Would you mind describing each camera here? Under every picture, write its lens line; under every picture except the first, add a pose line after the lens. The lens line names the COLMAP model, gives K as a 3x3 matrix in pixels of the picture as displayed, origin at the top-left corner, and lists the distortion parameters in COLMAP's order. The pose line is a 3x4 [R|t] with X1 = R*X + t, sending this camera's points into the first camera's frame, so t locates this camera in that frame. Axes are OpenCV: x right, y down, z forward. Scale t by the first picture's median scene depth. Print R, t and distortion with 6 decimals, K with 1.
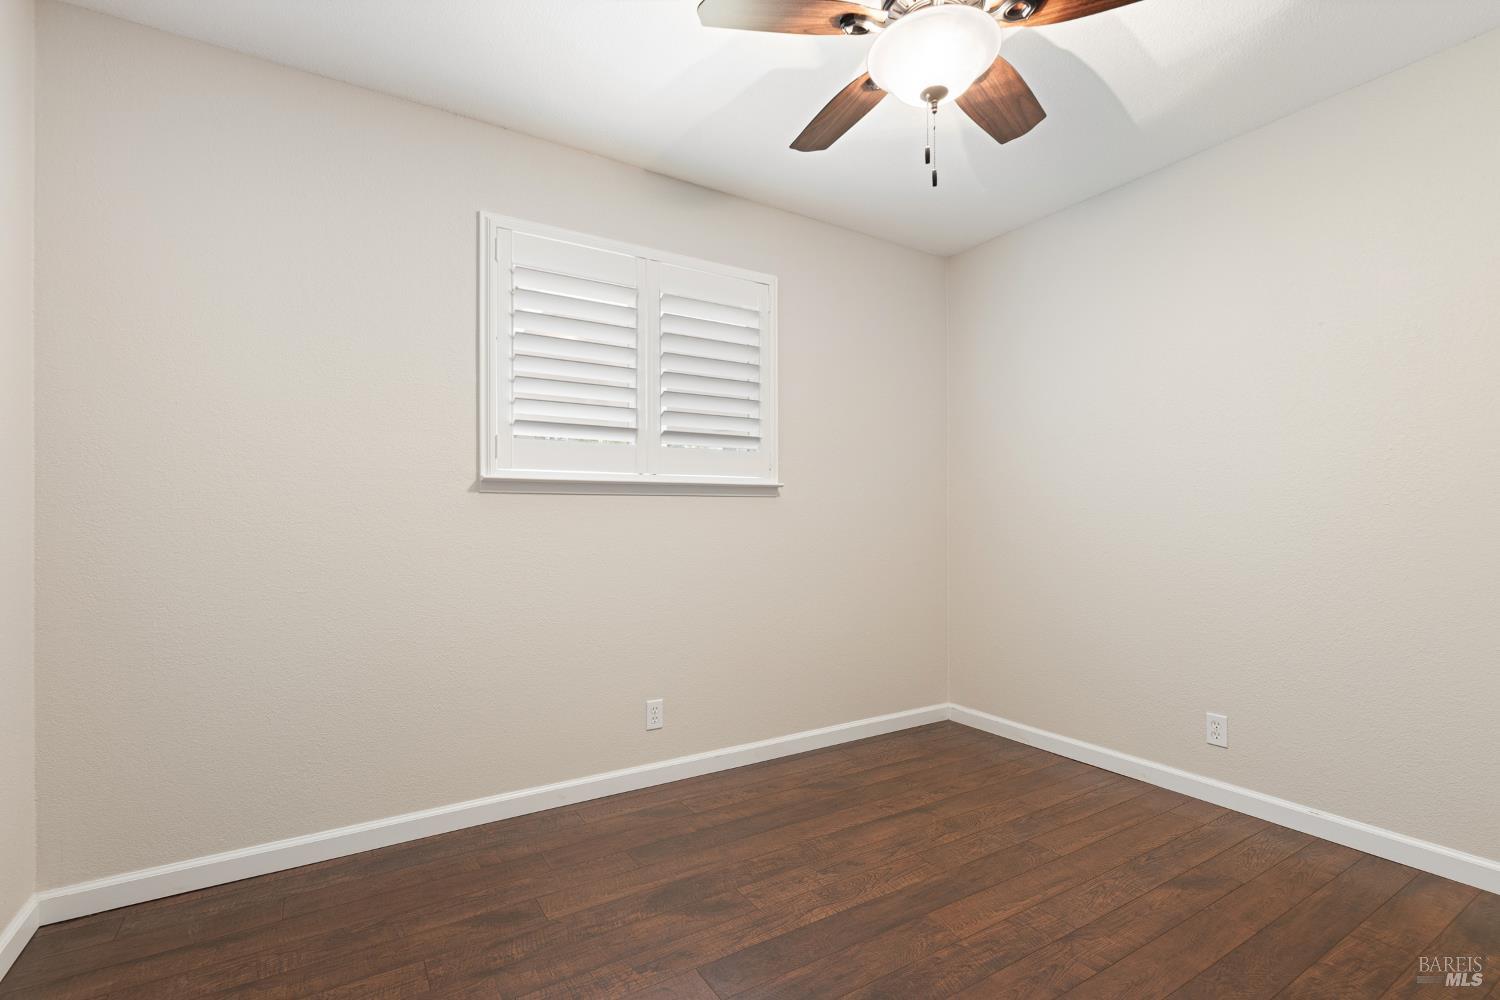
lens RADIAL K [[681.9, 0, 744.6], [0, 681.9, 494.8], [0, 0, 1]] dist [0.001113, -0.000499]
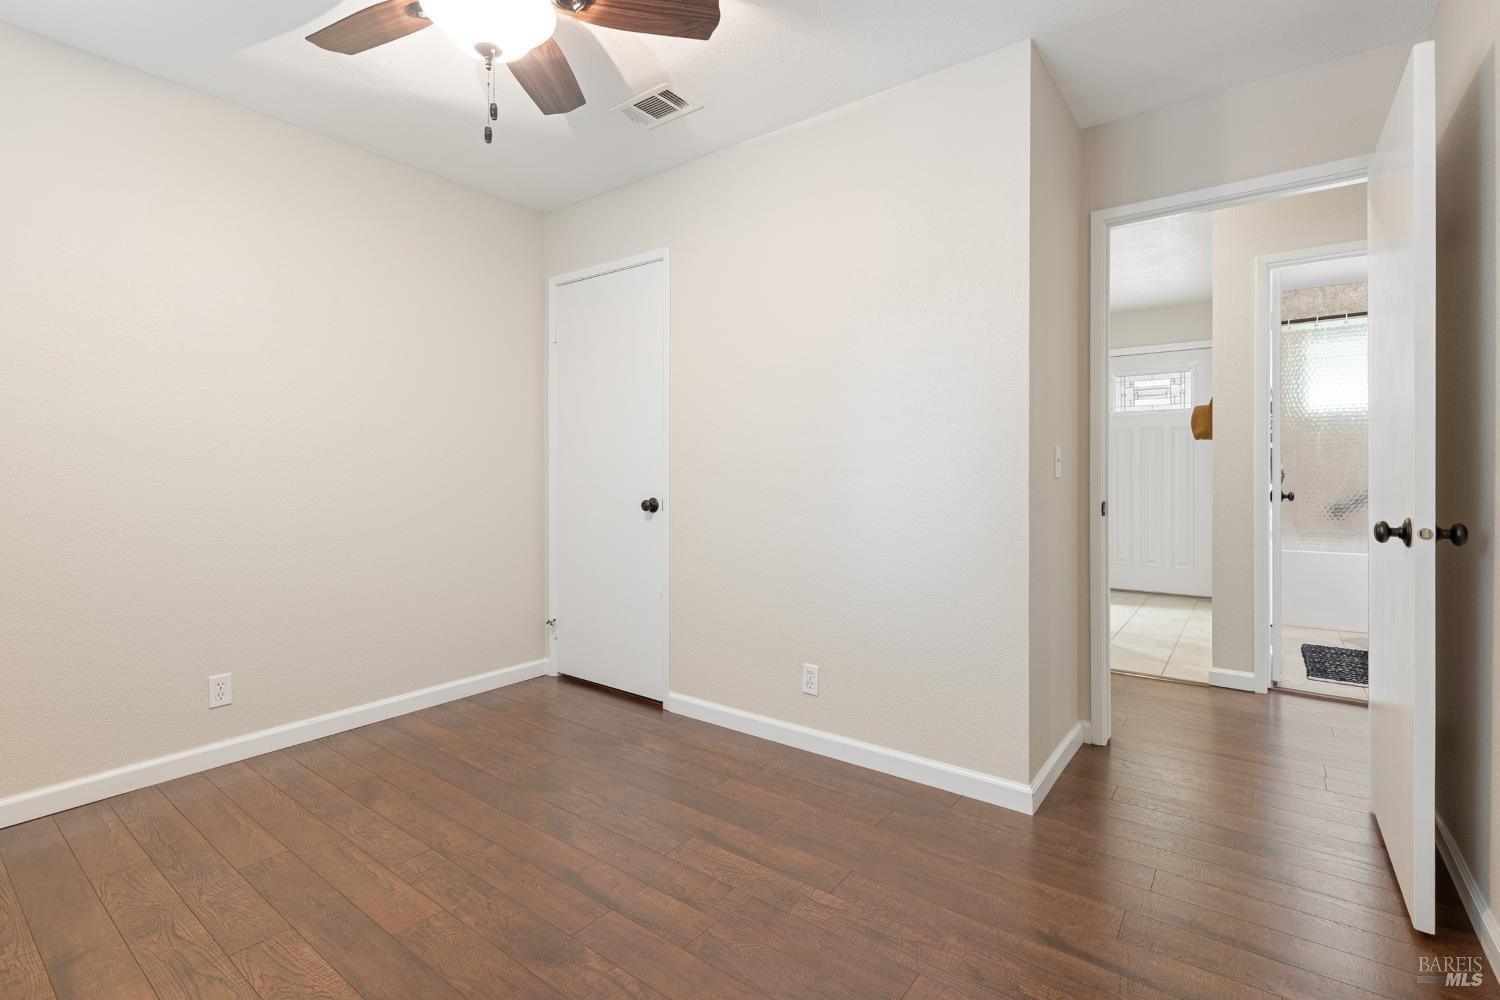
lens RADIAL K [[681.9, 0, 744.6], [0, 681.9, 494.8], [0, 0, 1]] dist [0.001113, -0.000499]
pose [[-0.355830, -0.023224, 0.934262, -0.601732], [-0.029225, 0.999479, 0.013714, 0.033151], [-0.934094, -0.022424, -0.356323, 0.802797]]
